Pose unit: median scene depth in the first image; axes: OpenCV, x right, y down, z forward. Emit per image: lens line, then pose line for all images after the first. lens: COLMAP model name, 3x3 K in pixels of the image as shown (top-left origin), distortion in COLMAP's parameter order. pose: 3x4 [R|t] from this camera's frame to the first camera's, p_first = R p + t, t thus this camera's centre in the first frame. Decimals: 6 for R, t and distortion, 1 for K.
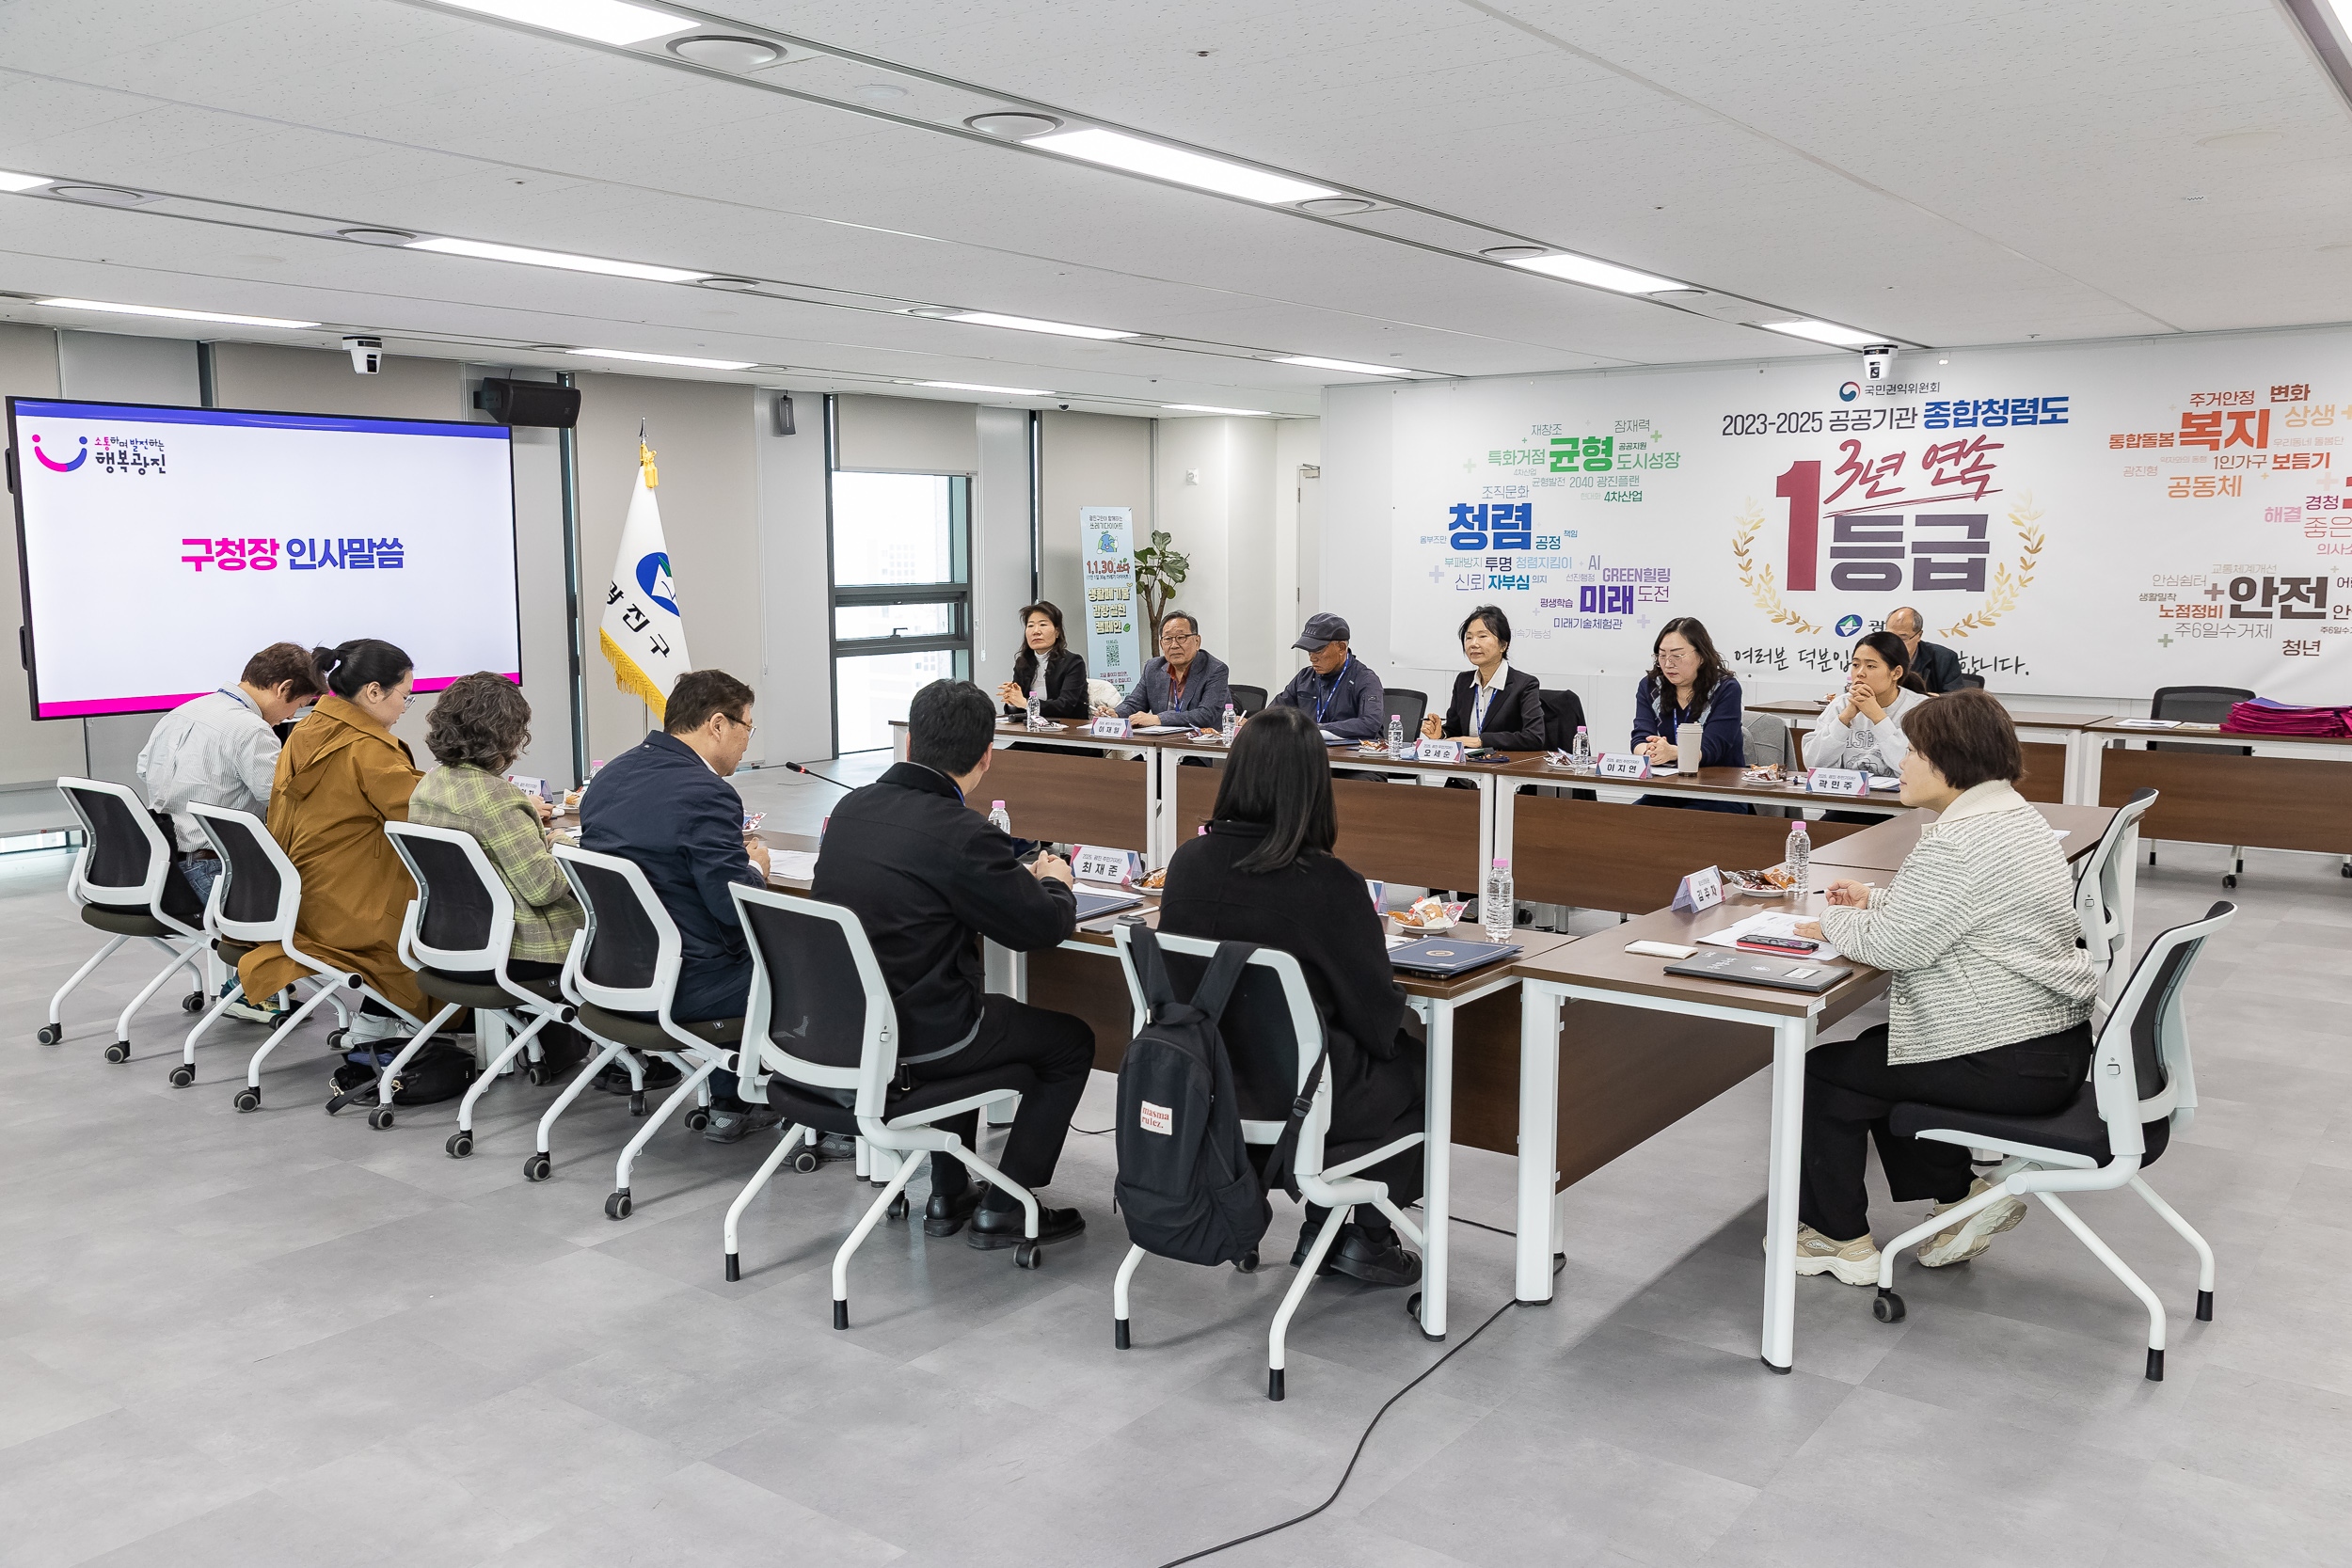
lens RADIAL K [[2027.0, 0, 1094.1], [0, 2027.0, 791.7], [0, 0, 1]] dist [-0.062569, 0.071501]
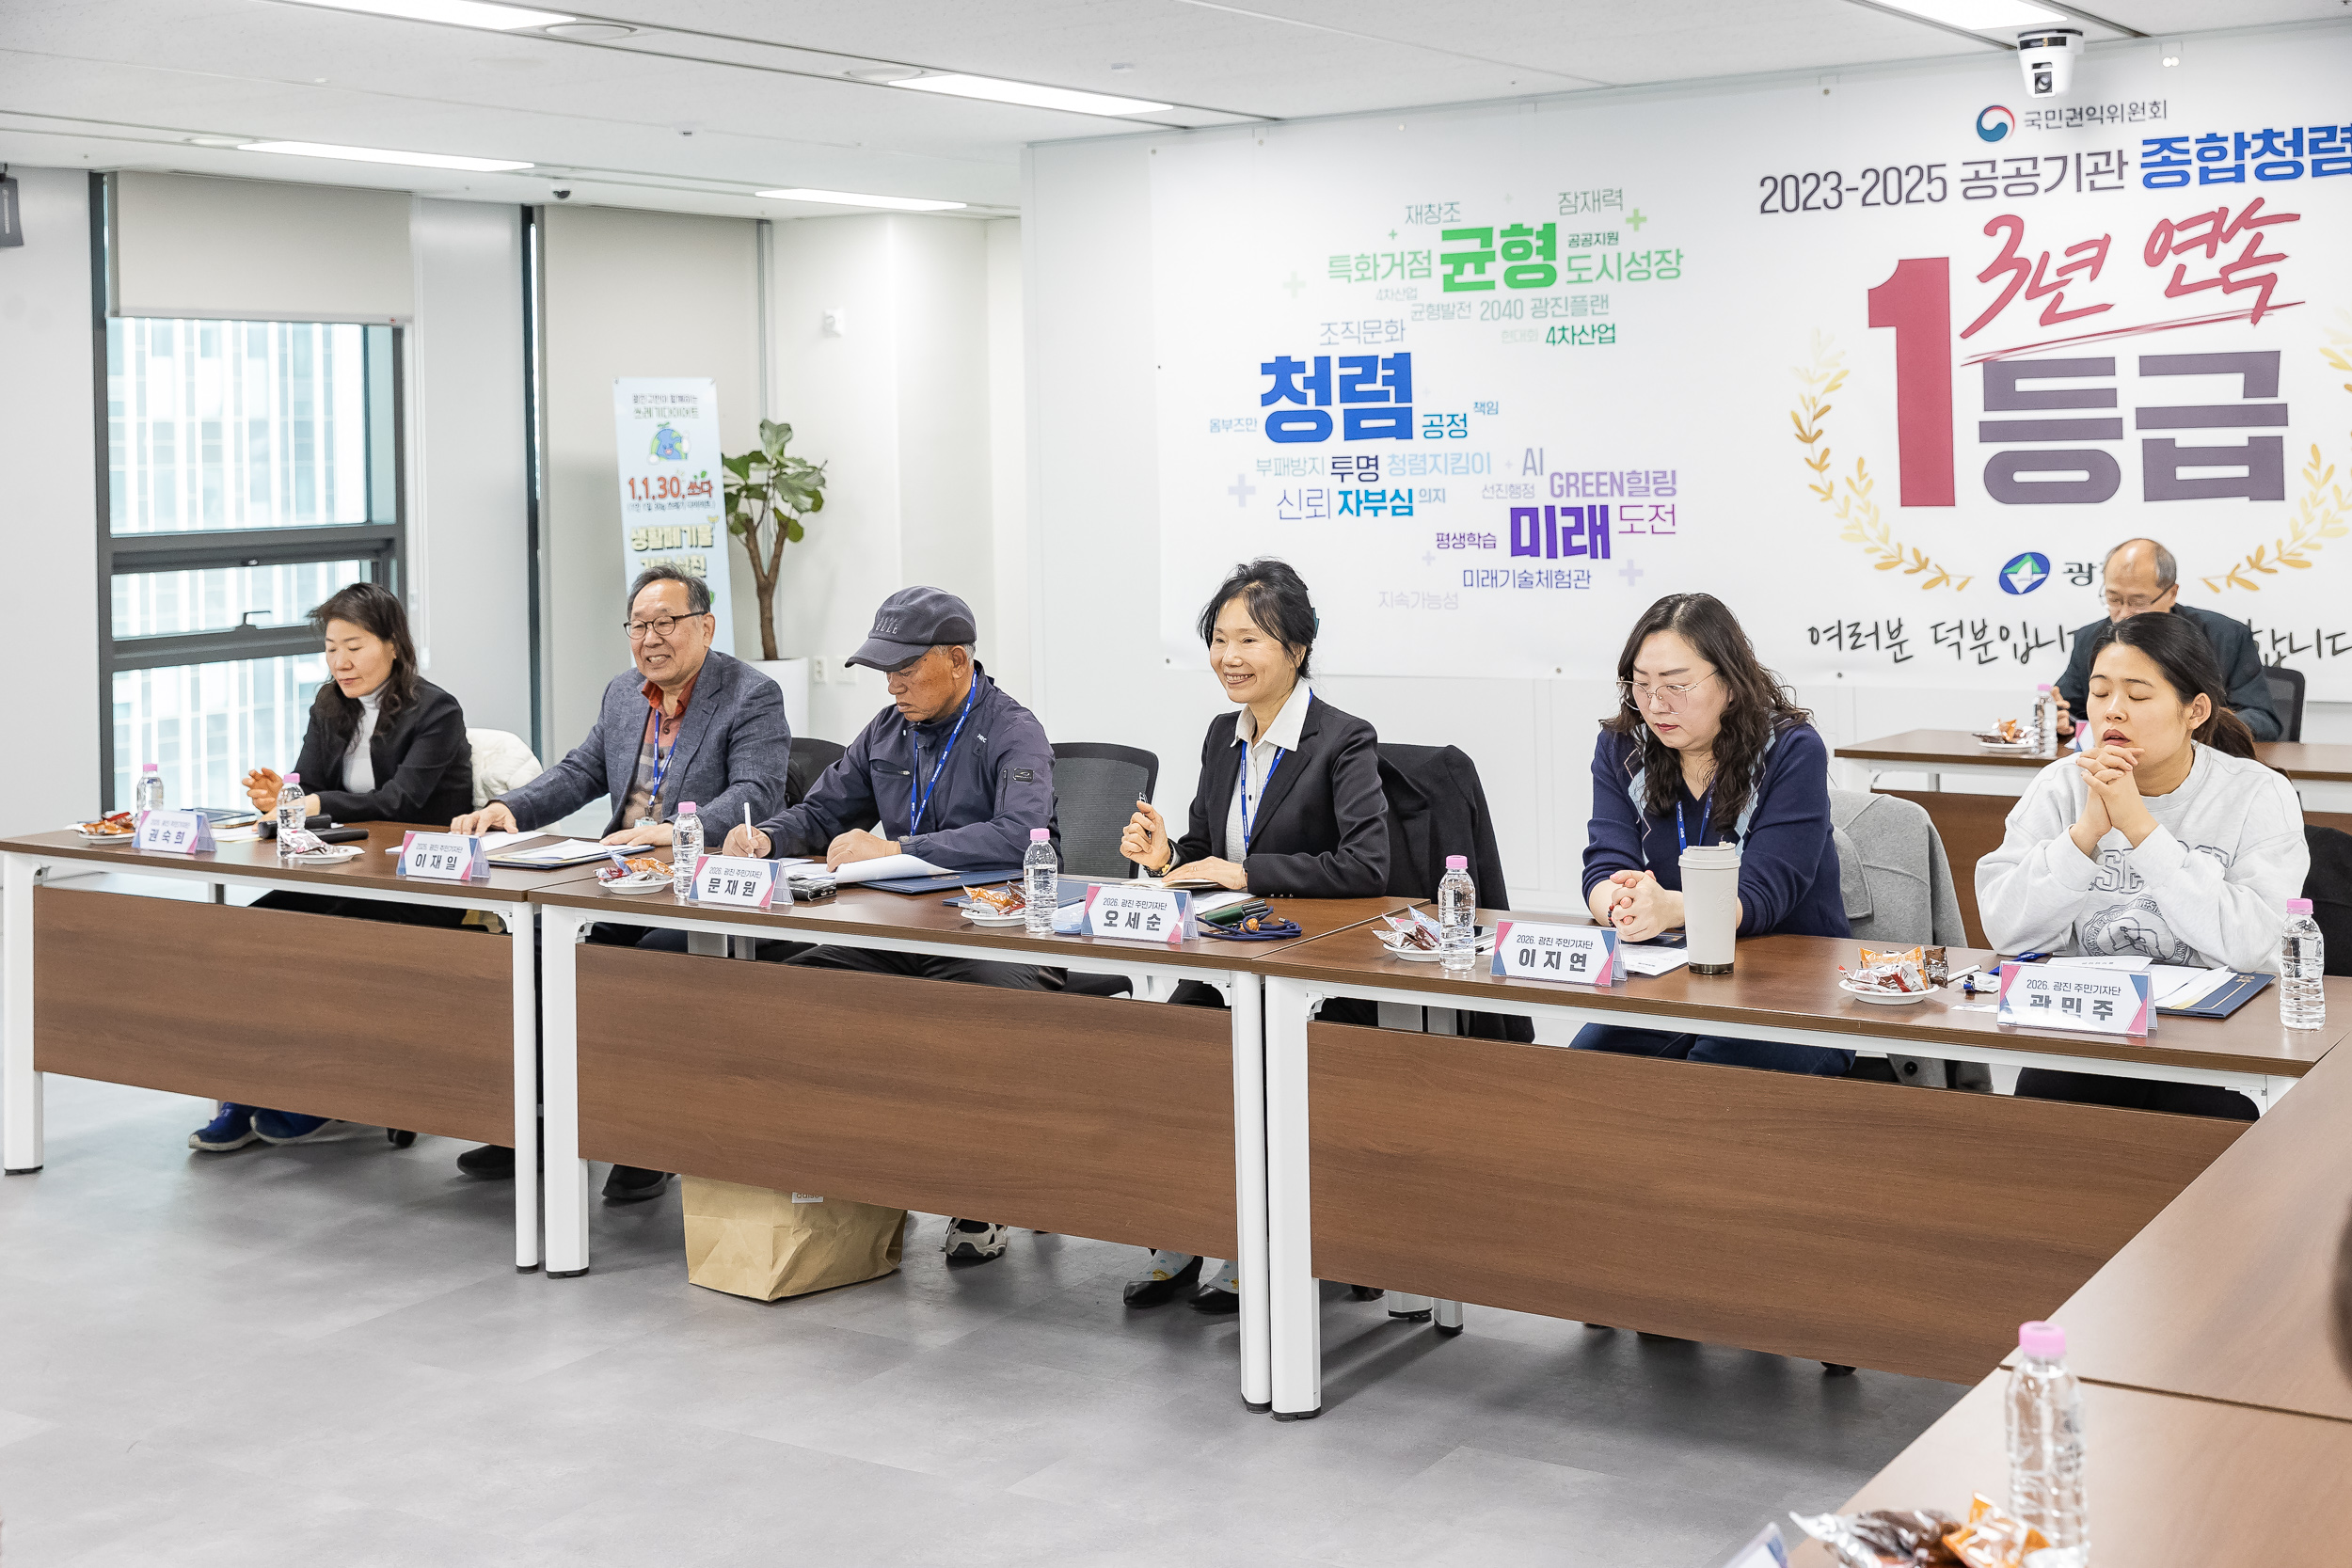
lens RADIAL K [[3042.2, 0, 1137.8], [0, 3042.2, 333.7], [0, 0, 1]] dist [0.006705, 0.000000]
pose [[0.995759, -0.016188, 0.090567, 0.076449], [0.030184, 0.987395, -0.155372, -0.027441], [-0.086910, 0.157447, 0.983696, 0.233261]]
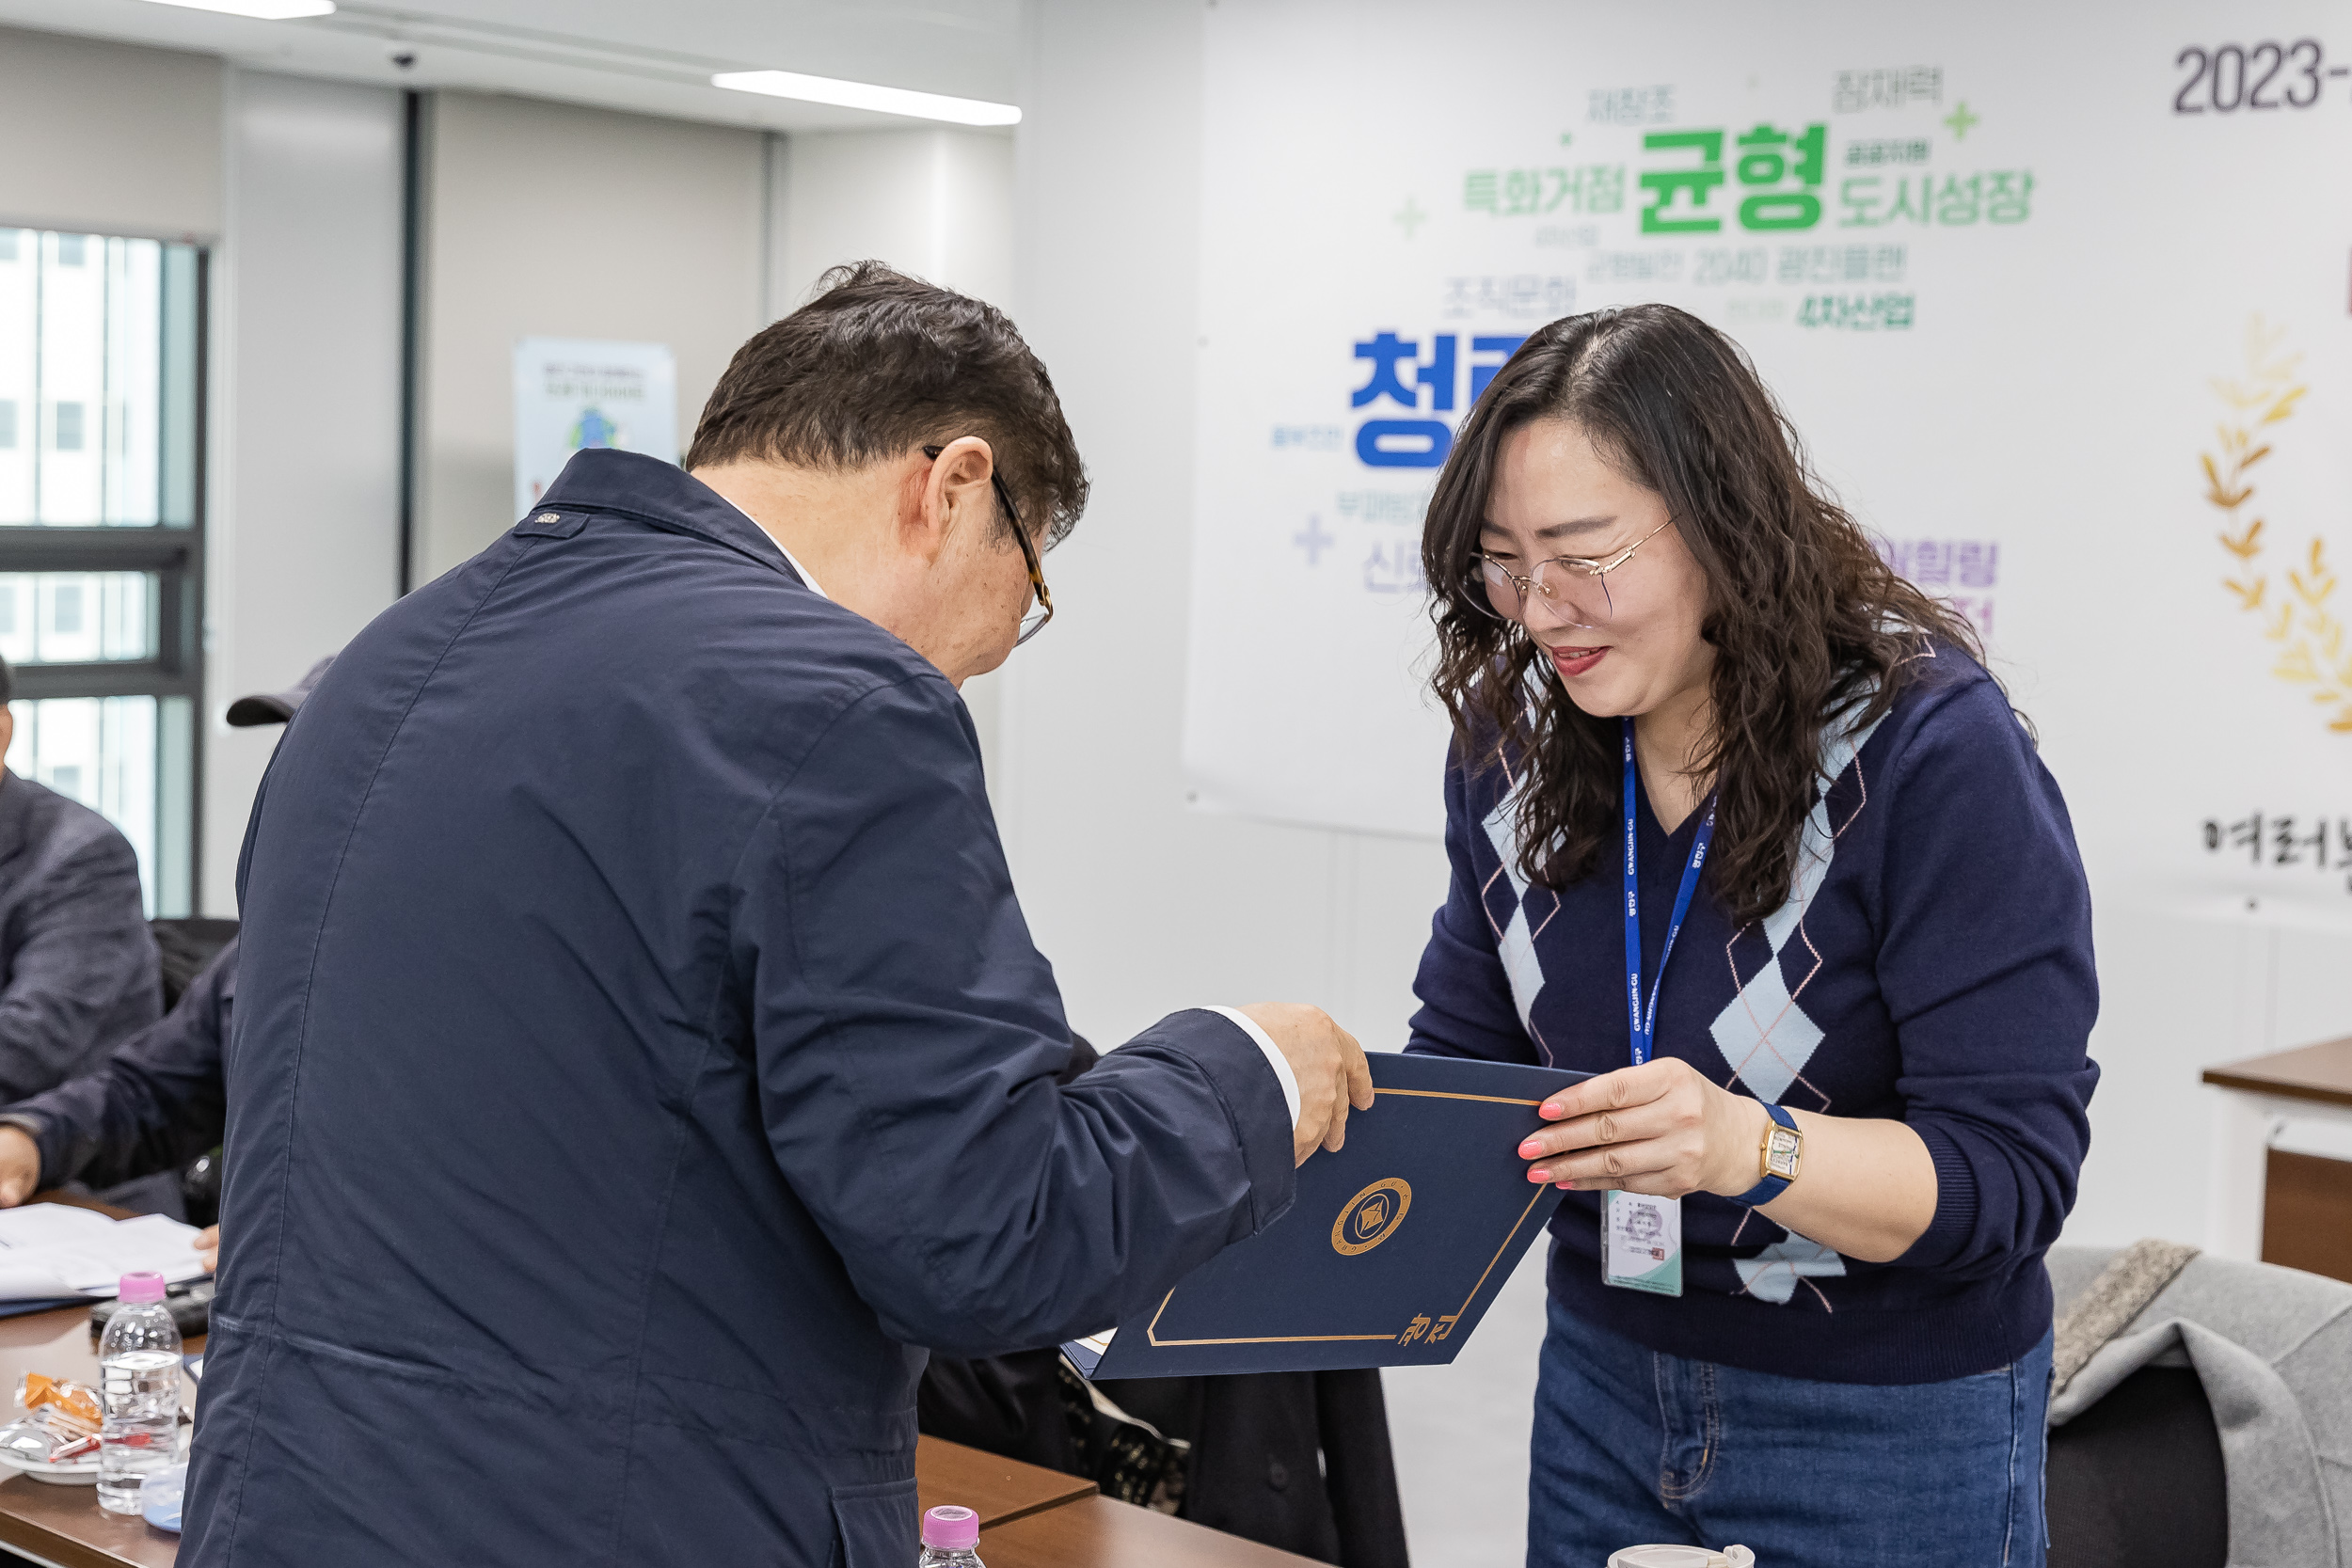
lens RADIAL K [[3338.6, 0, 1120.9], [0, 3338.6, 634.3], [0, 0, 1]] dist [0.006744, 0.000000]
pose [[0.999055, 0.035797, -0.024669, 0.161985], [-0.037614, 0.996274, -0.077606, -0.051020], [0.021799, 0.078460, 0.996679, 0.479594]]
